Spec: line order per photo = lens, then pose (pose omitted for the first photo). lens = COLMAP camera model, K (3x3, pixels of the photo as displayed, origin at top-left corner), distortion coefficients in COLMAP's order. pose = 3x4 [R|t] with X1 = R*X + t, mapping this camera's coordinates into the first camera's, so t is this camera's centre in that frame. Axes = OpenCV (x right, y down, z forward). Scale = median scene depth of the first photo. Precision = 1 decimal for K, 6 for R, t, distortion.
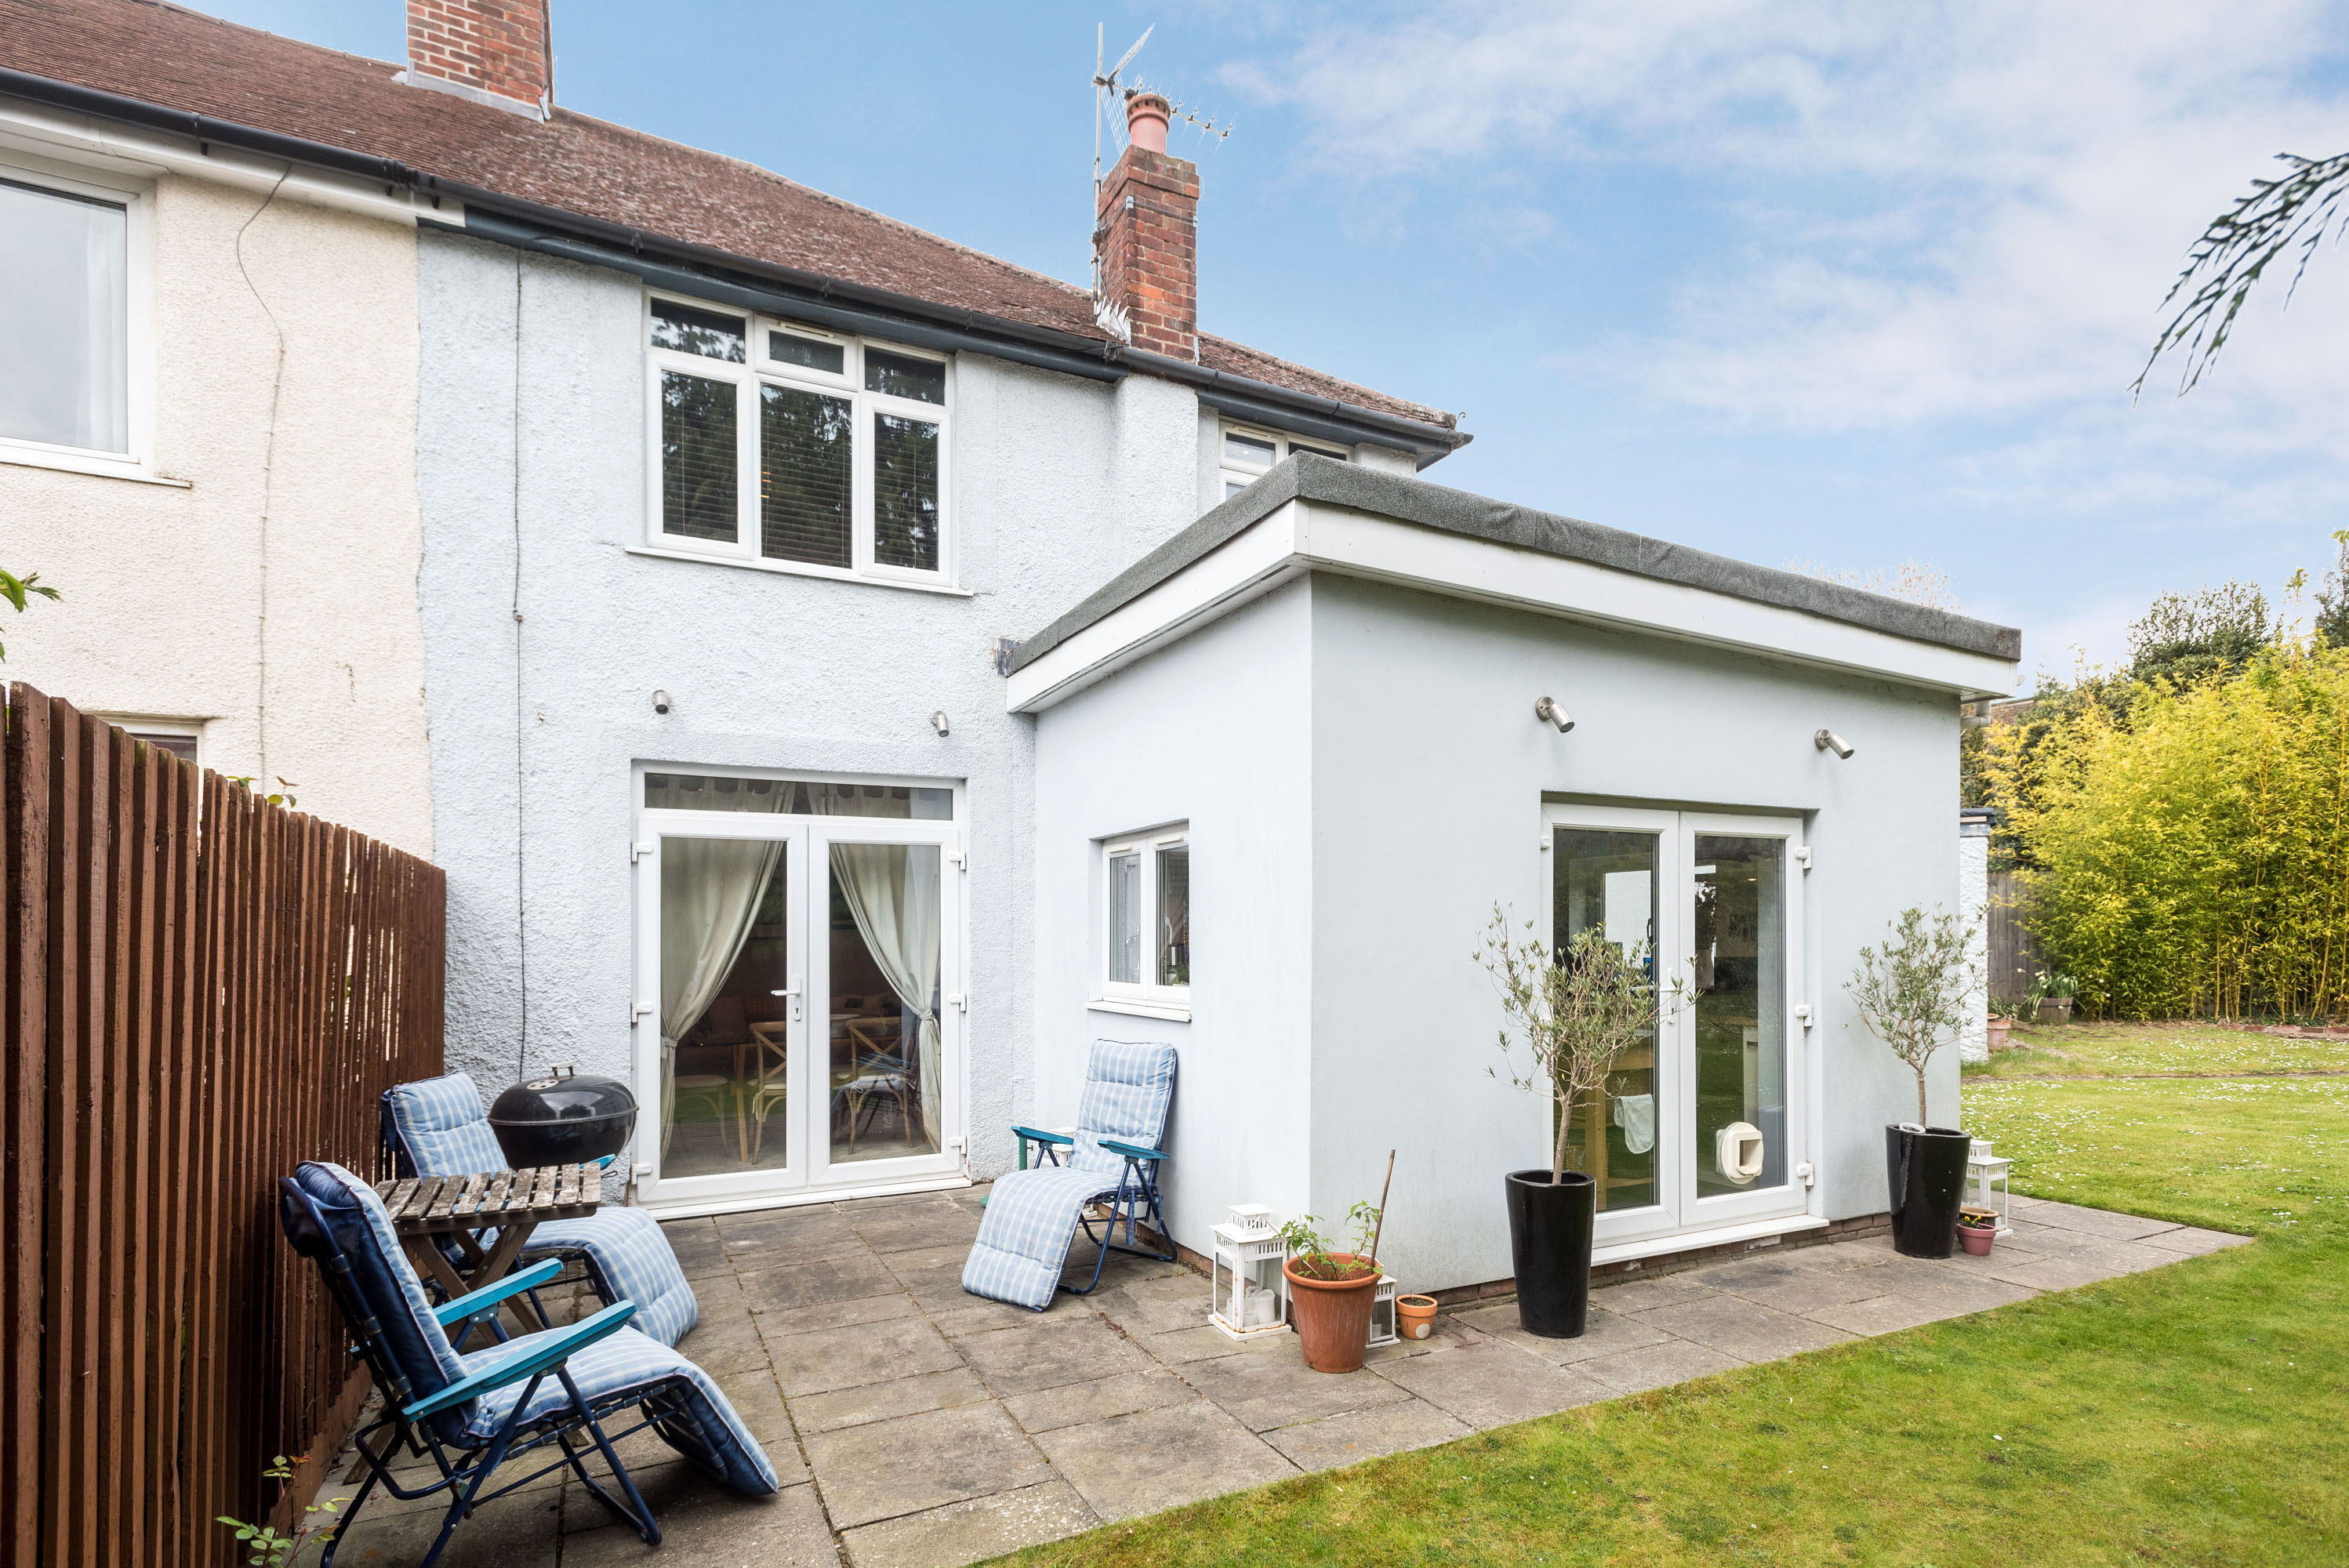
lens RADIAL K [[1160.2, 0, 1178.1], [0, 1160.2, 892.2], [0, 0, 1]] dist [0.001561, -0.000151]
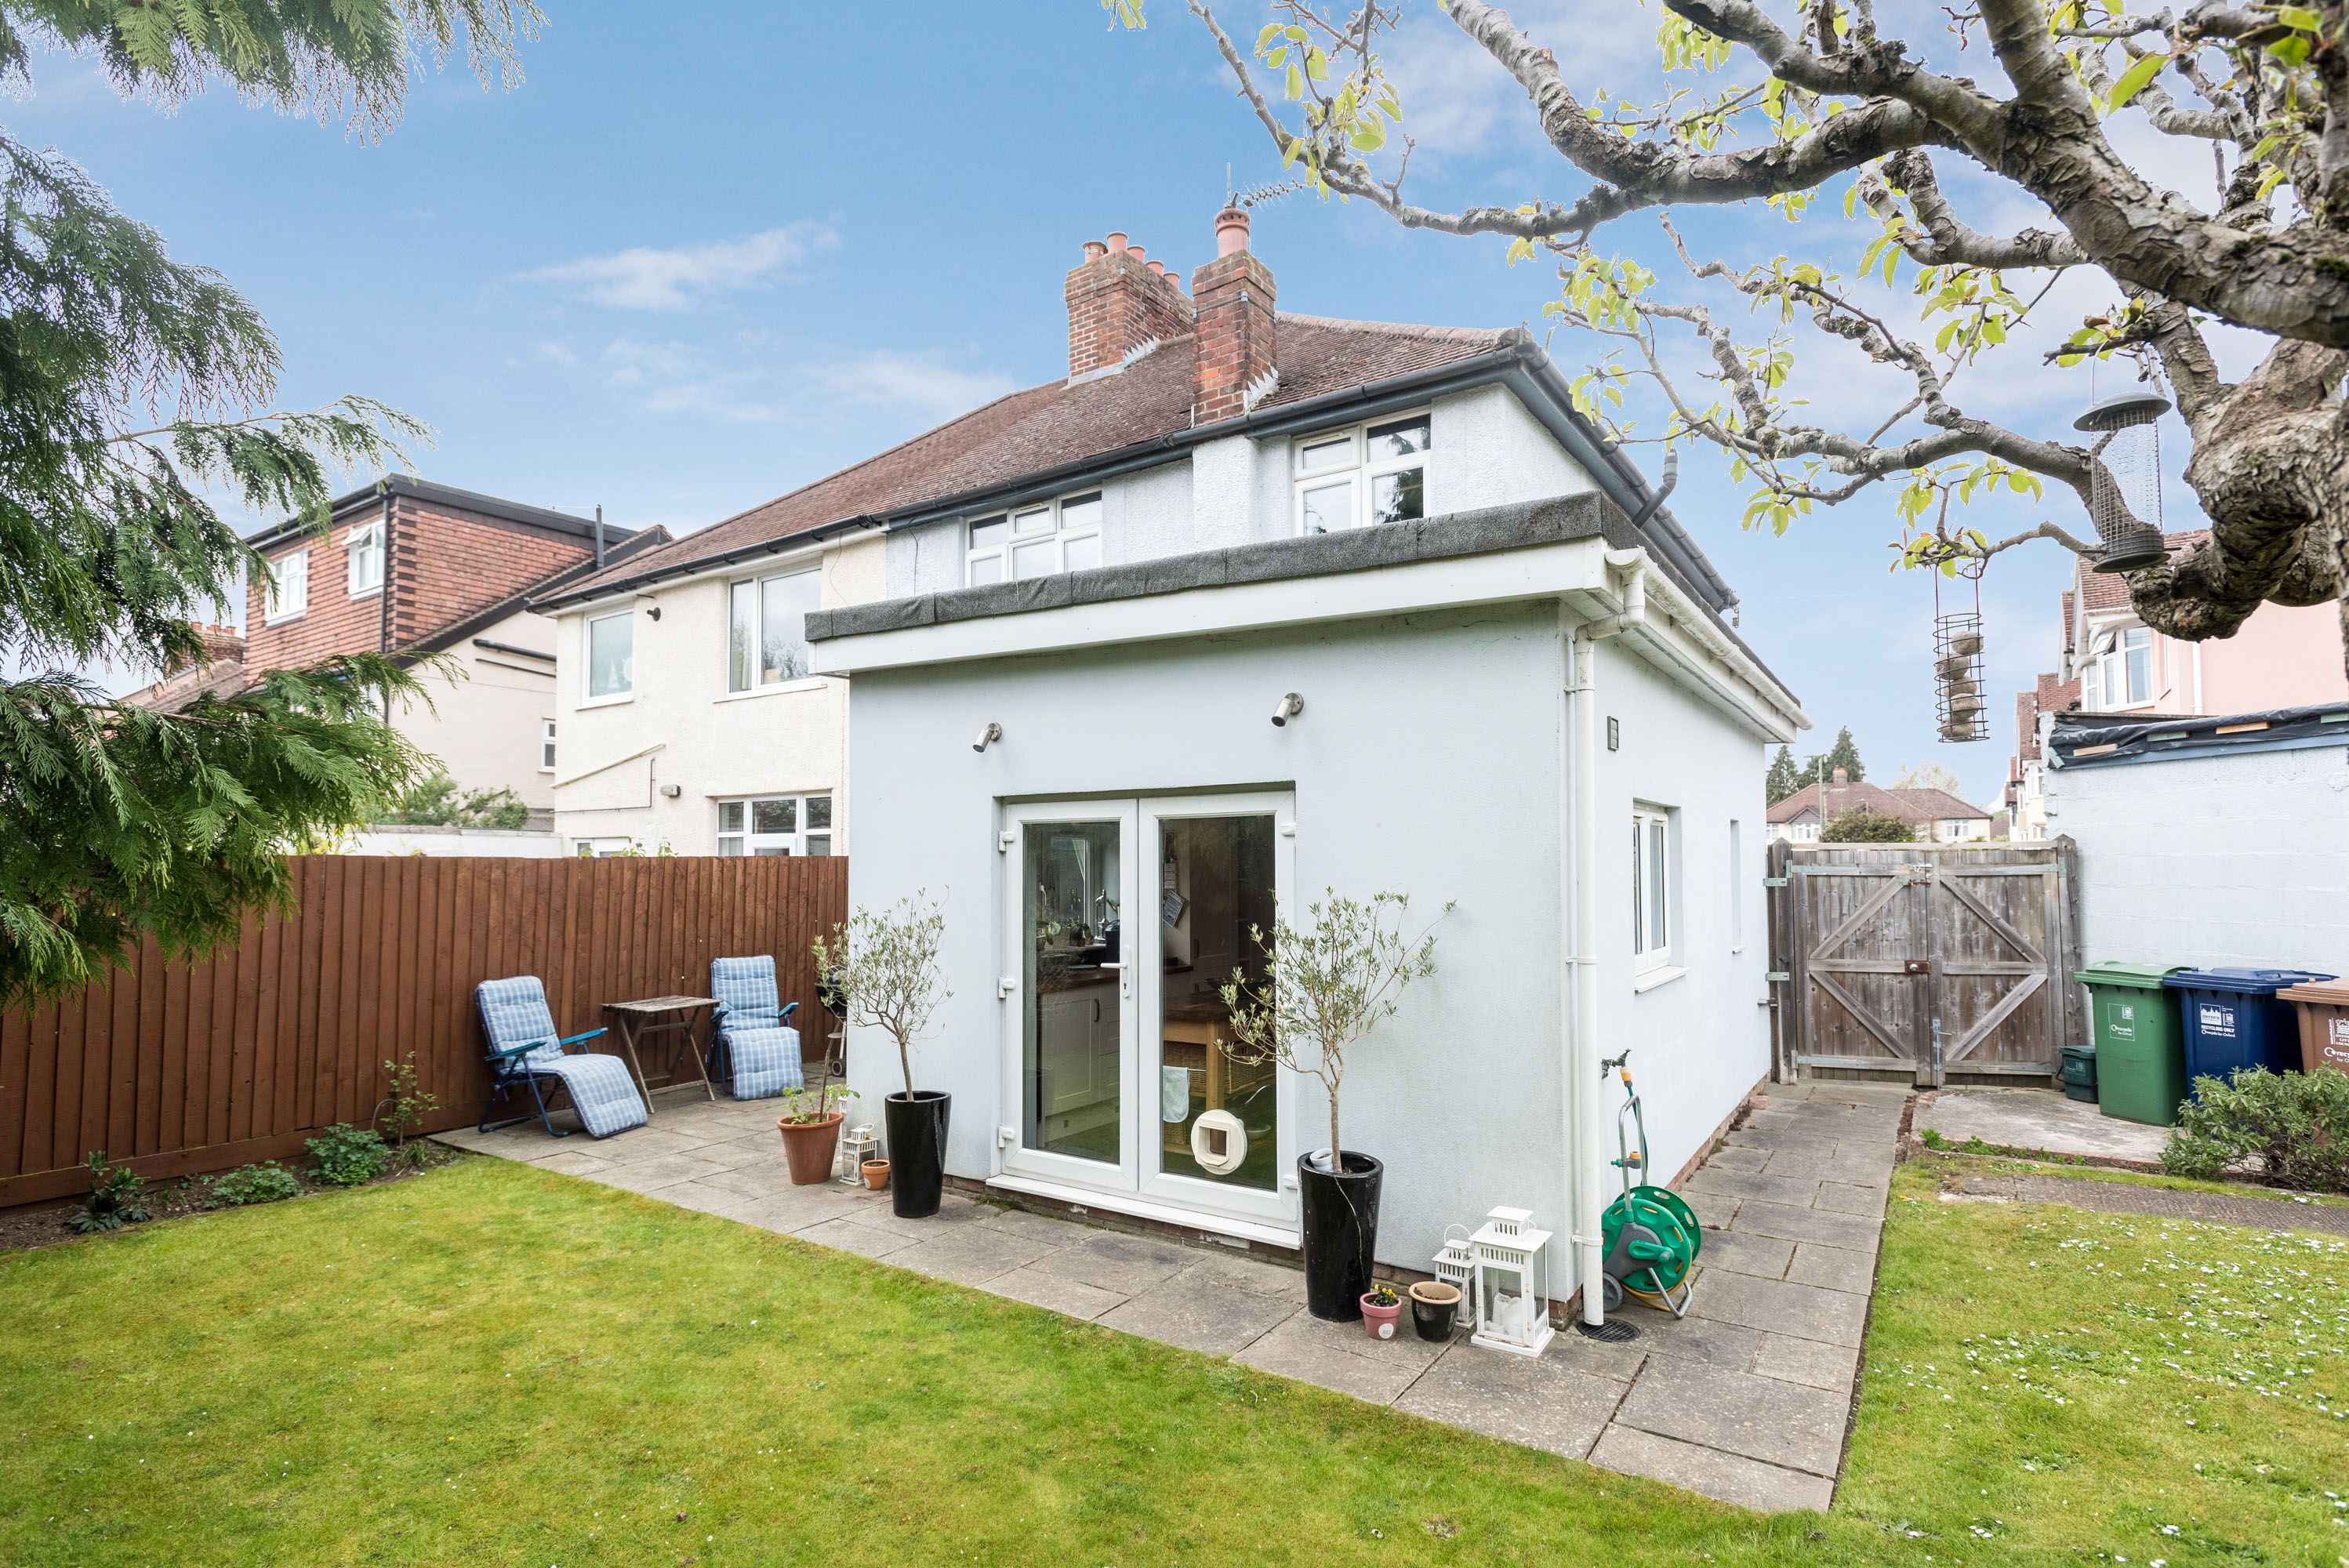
lens RADIAL K [[1124.5, 0, 1168.7], [0, 1124.5, 787.9], [0, 0, 1]] dist [0.012092, -0.000600]
pose [[0.487387, -0.061282, -0.871033, 1.362840], [0.037145, 0.998086, -0.049437, -0.028317], [0.872395, -0.008260, 0.488731, 0.526058]]
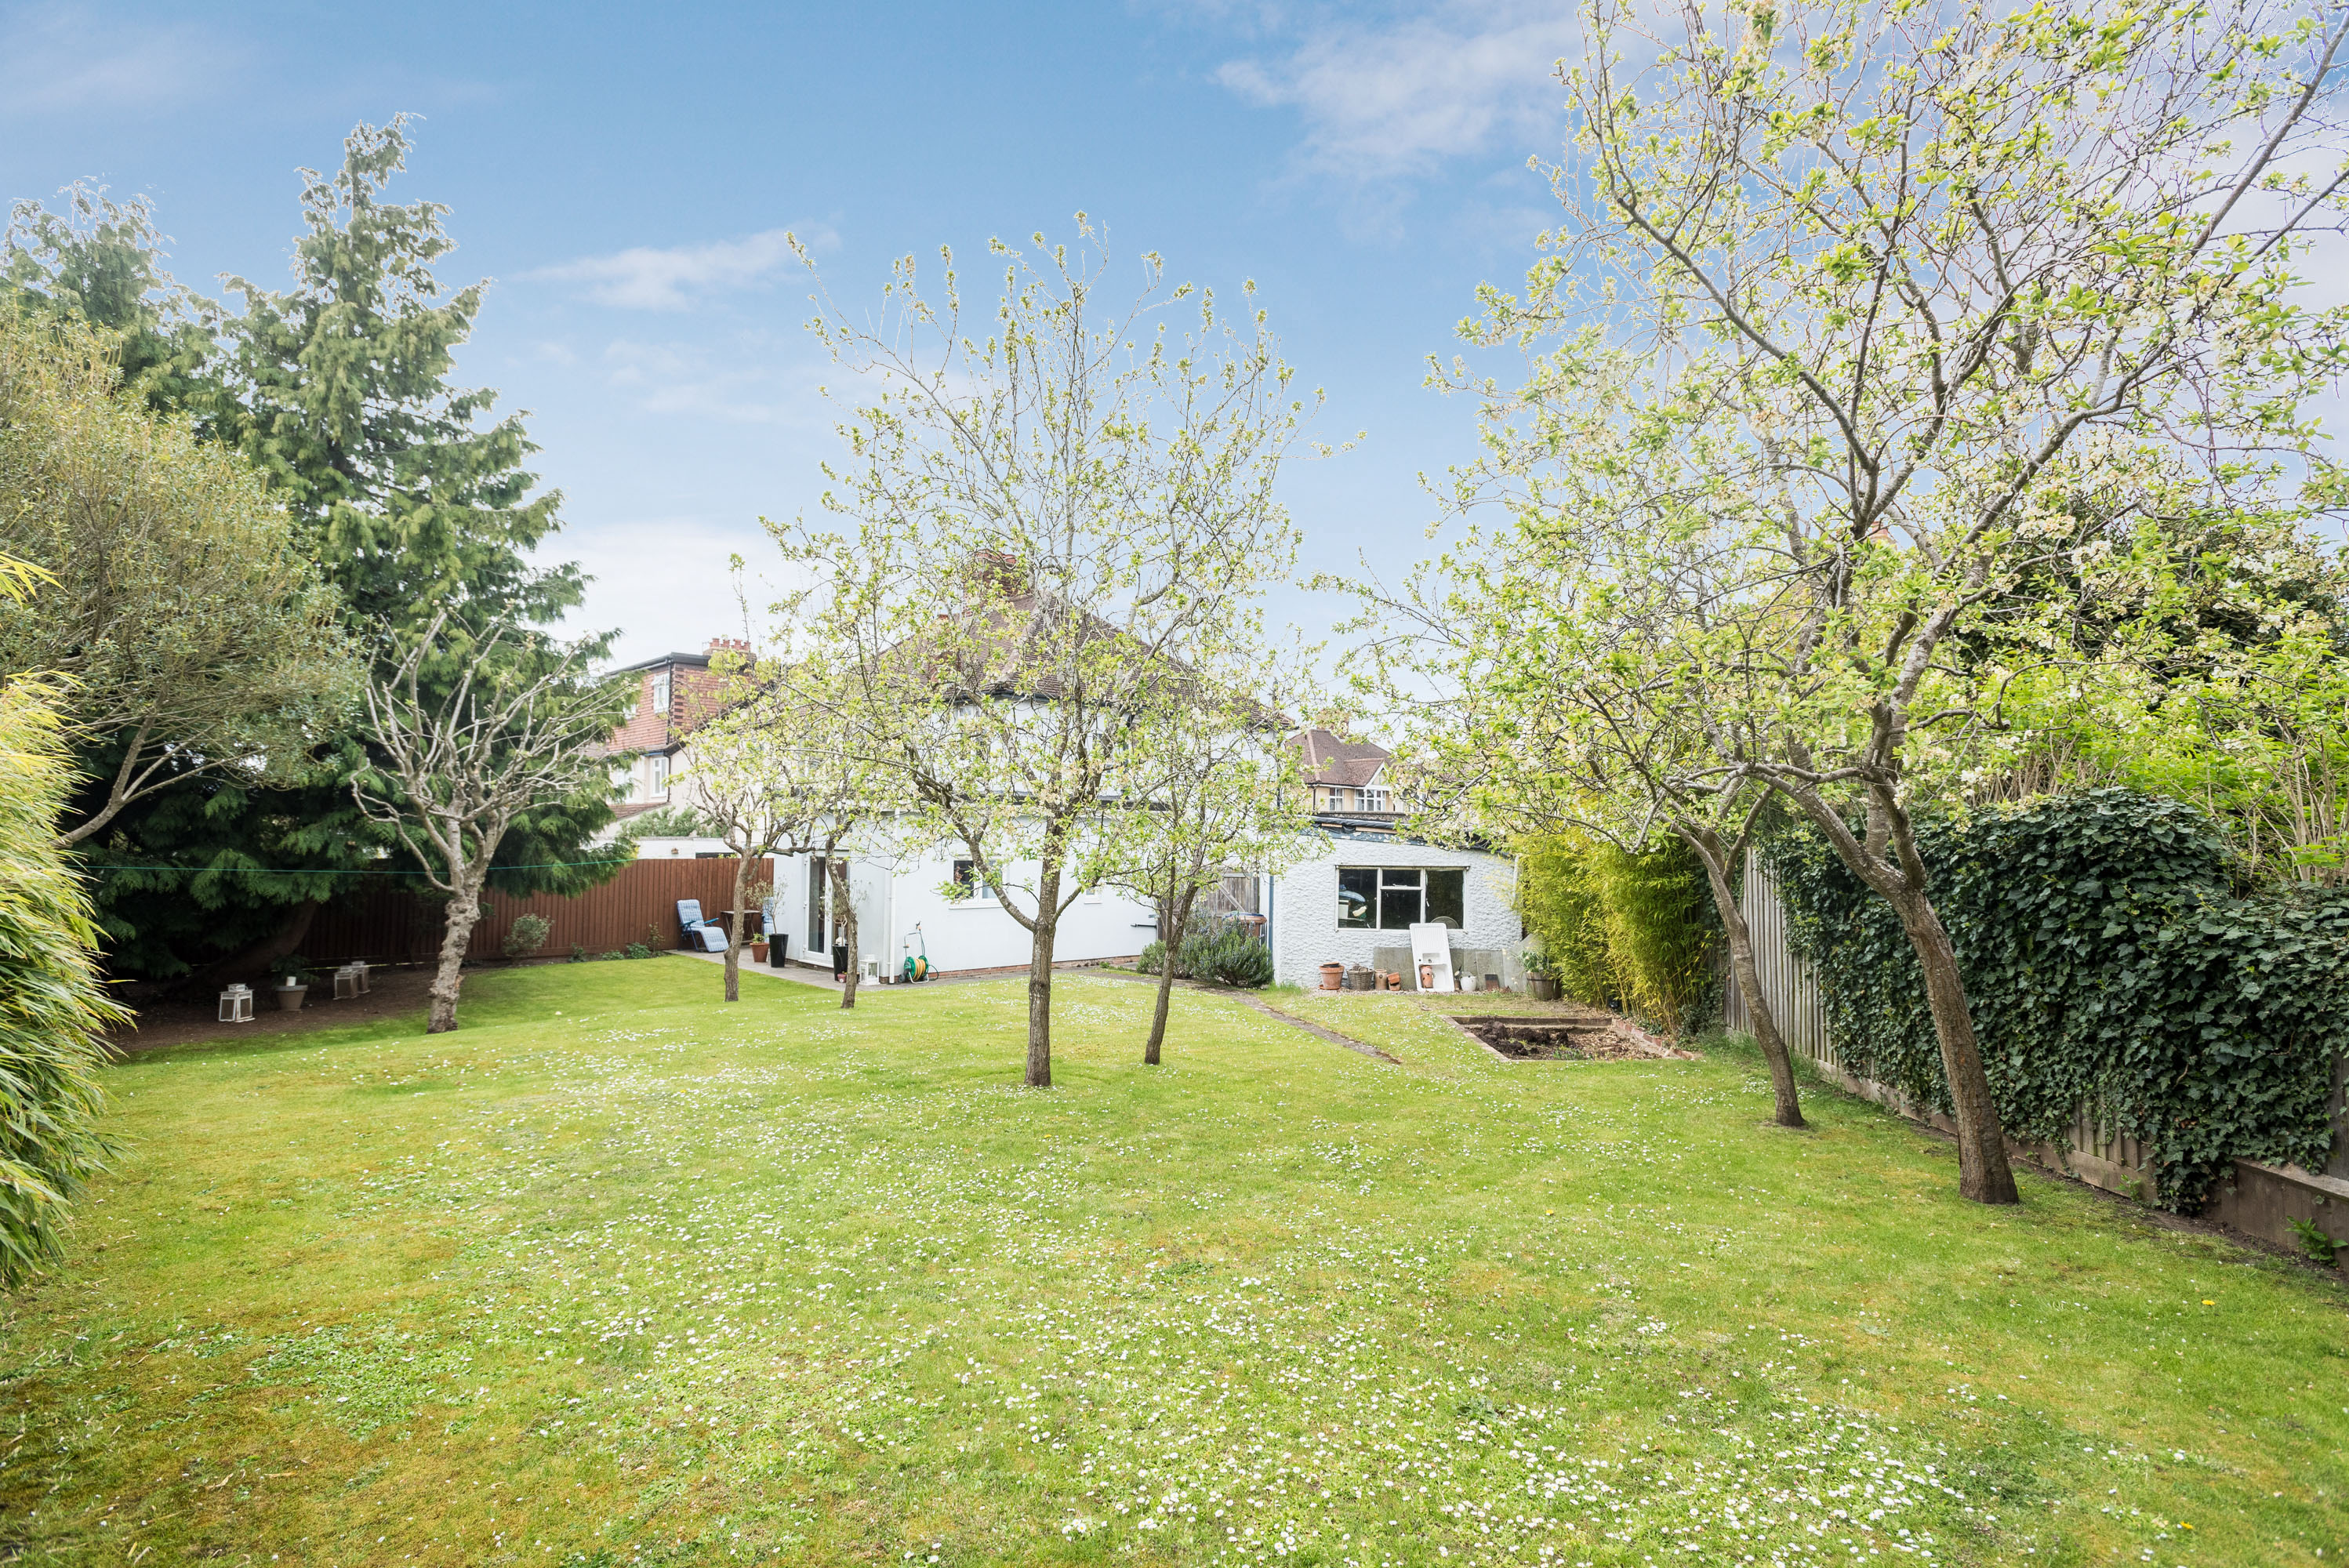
lens RADIAL K [[1065.7, 0, 1174.5], [0, 1065.7, 784.0], [0, 0, 1]] dist [0.000076, -0.000066]
pose [[0.310844, -0.042355, -0.949517, 4.169976], [0.022909, 0.999050, -0.037065, -0.137769], [0.950185, -0.010231, 0.311519, 1.007108]]
